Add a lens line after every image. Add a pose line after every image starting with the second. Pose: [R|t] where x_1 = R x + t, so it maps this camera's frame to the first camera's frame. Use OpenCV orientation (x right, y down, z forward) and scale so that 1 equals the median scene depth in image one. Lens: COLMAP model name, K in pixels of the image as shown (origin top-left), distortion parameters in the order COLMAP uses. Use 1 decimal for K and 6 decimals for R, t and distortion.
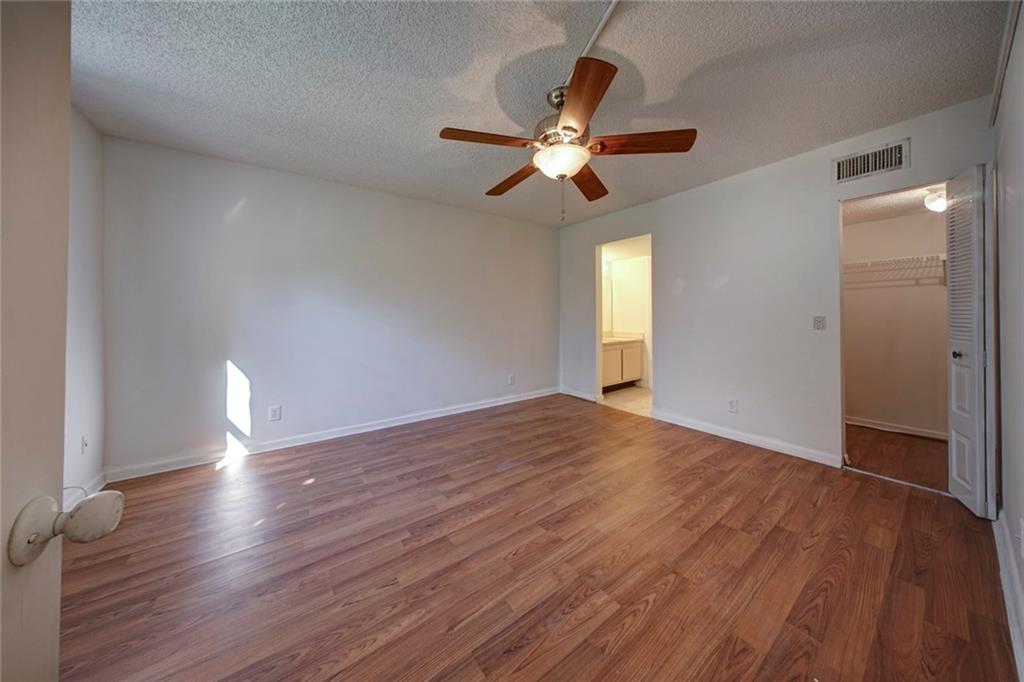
lens RADIAL K [[313.3, 0, 518.2], [0, 313.3, 313.7], [0, 0, 1]] dist [0.001635, 0.000071]
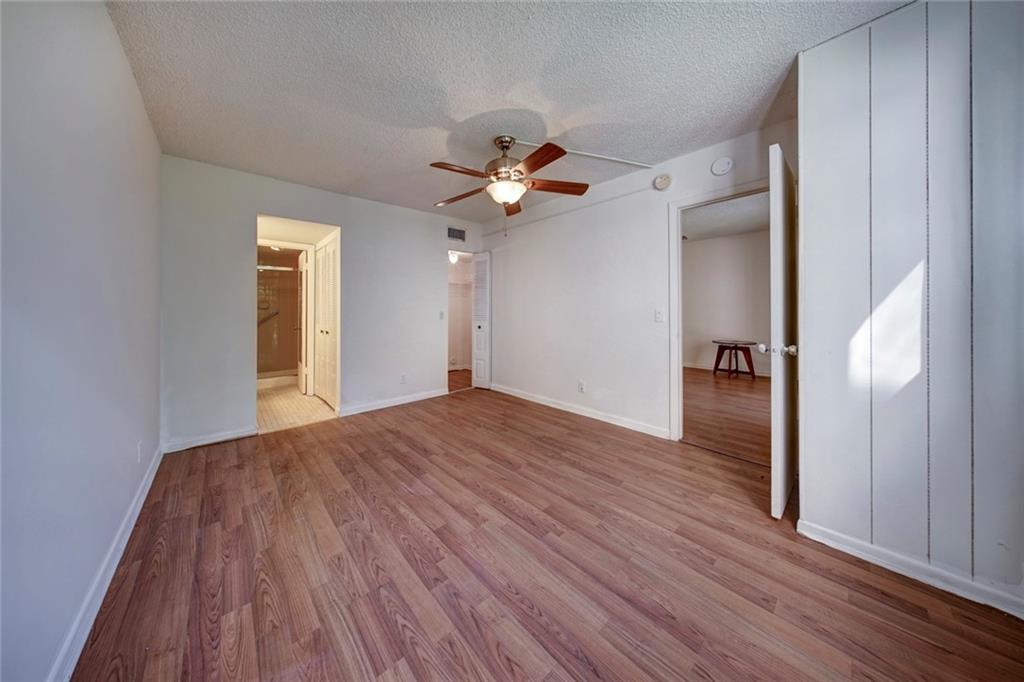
lens RADIAL K [[313.3, 0, 526.0], [0, 313.3, 311.2], [0, 0, 1]] dist [0.001635, 0.000071]
pose [[-0.139402, 0.007141, 0.990210, -1.034432], [0.000635, 0.999974, -0.007123, 0.023624], [-0.990236, -0.000364, -0.139403, 0.963964]]
